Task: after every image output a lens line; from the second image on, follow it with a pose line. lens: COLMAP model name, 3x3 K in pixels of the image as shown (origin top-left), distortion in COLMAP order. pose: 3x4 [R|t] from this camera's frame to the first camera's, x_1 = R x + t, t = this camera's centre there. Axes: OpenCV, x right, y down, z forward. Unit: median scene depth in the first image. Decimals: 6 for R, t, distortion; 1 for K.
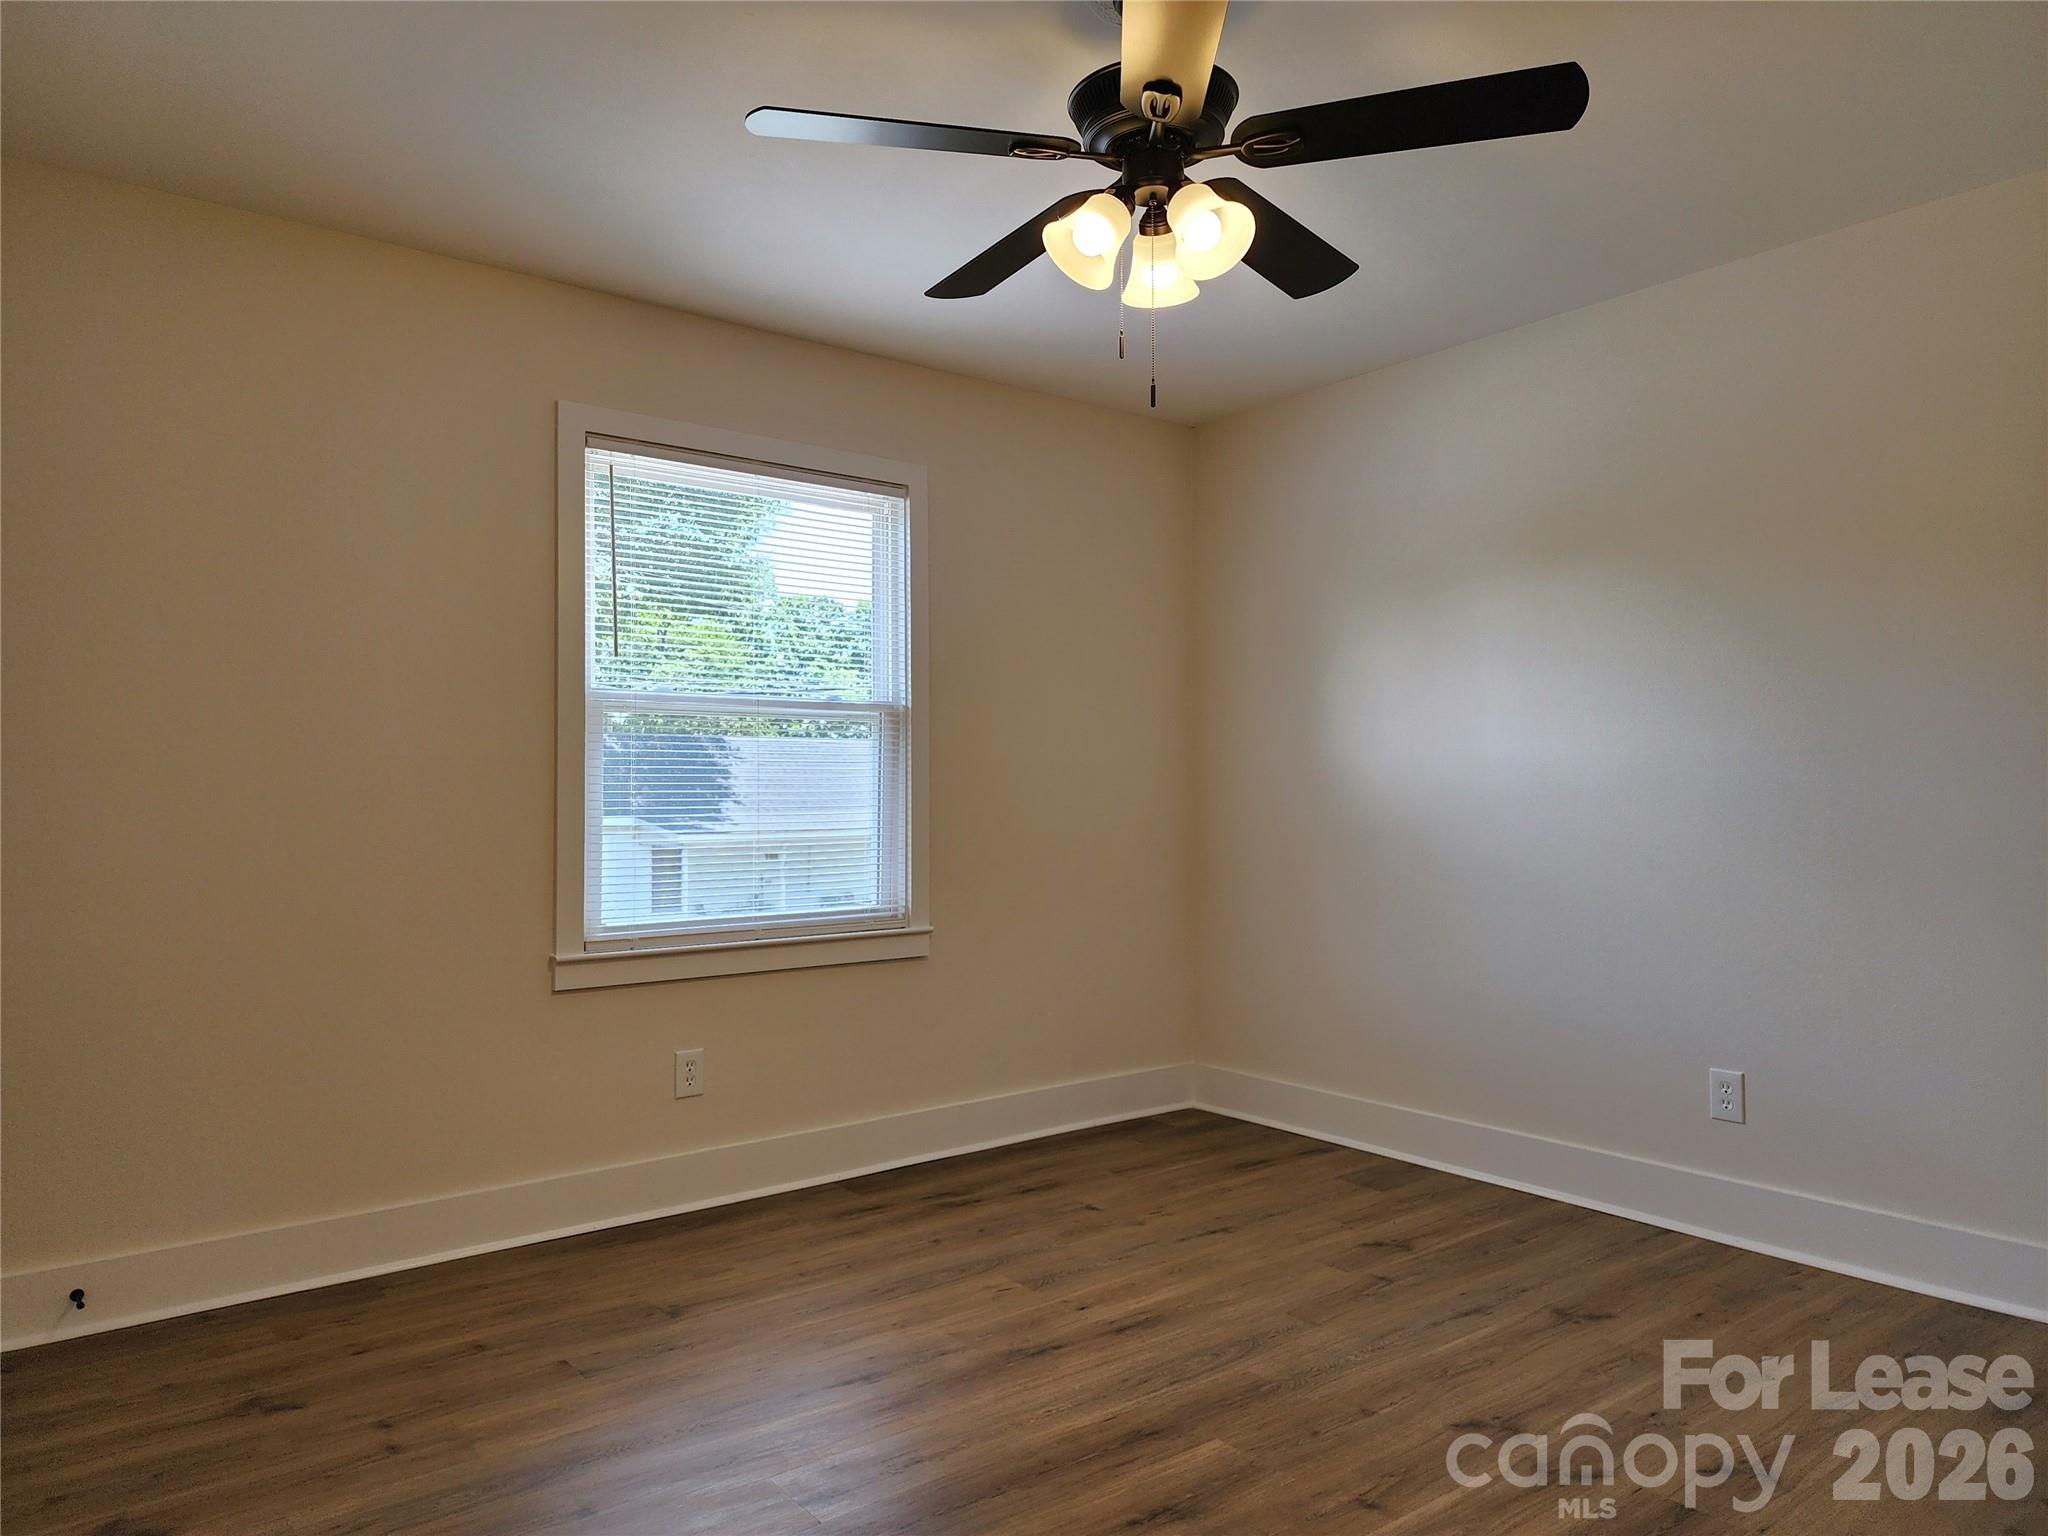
lens RADIAL K [[1366.0, 0, 1024.0], [0, 1366.0, 768.0], [0, 0, 1]] dist [0.071504, -0.049760]
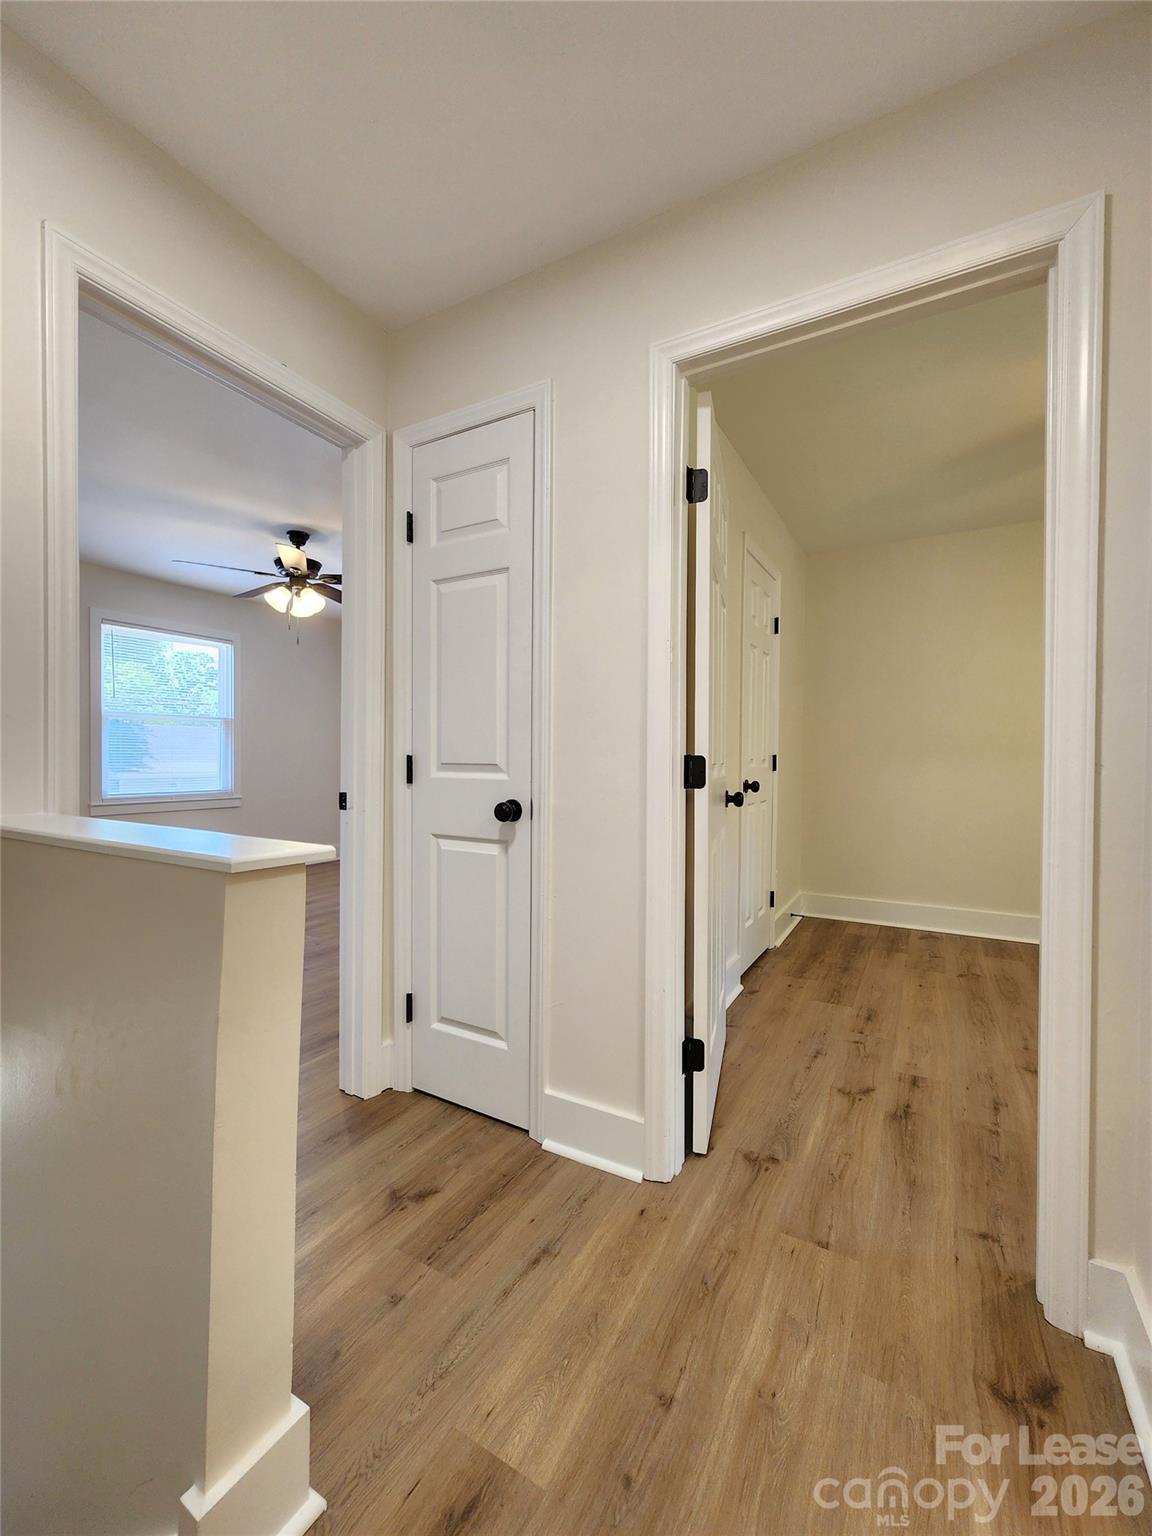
lens RADIAL K [[623.3, 0, 576.0], [0, 623.3, 768.0], [0, 0, 1]] dist [-0.015662, 0.000001]
pose [[0.922108, 0.002751, 0.386923, 0.095074], [-0.016883, 0.999308, 0.033129, 0.003475], [-0.386564, -0.037081, 0.921517, -0.588675]]
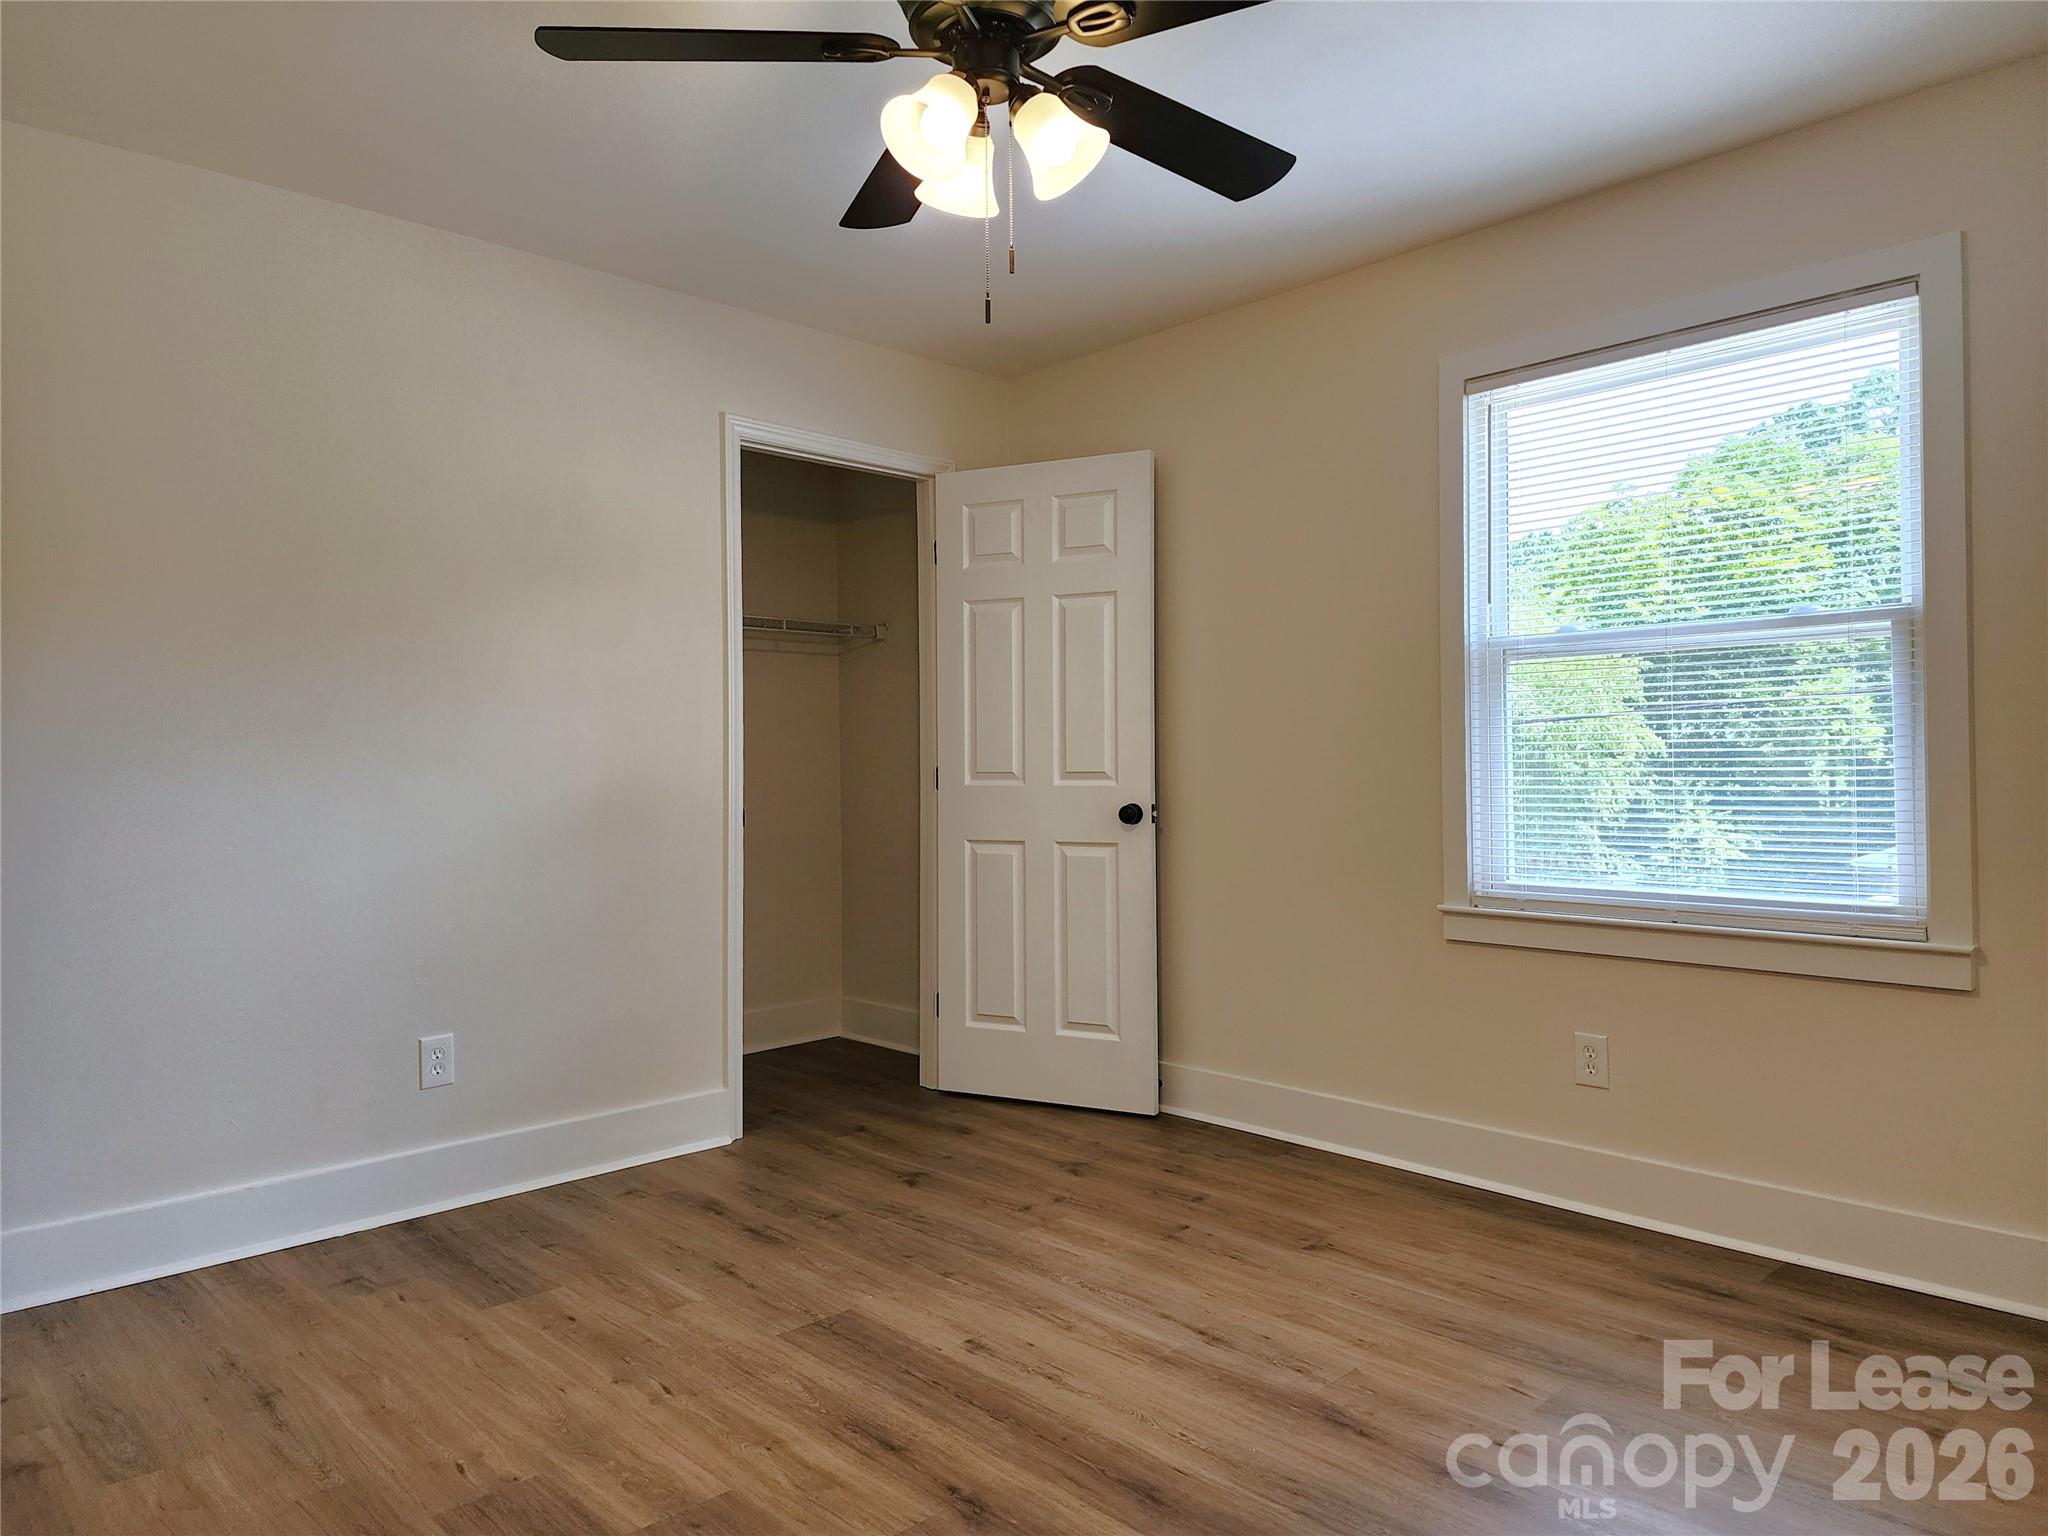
lens RADIAL K [[1366.0, 0, 1024.0], [0, 1366.0, 768.0], [0, 0, 1]] dist [0.071504, -0.049760]
pose [[0.104592, 0.004687, -0.994504, 0.689881], [0.030318, 0.999509, 0.007900, 0.017741], [0.994053, -0.030978, 0.104399, 0.628281]]
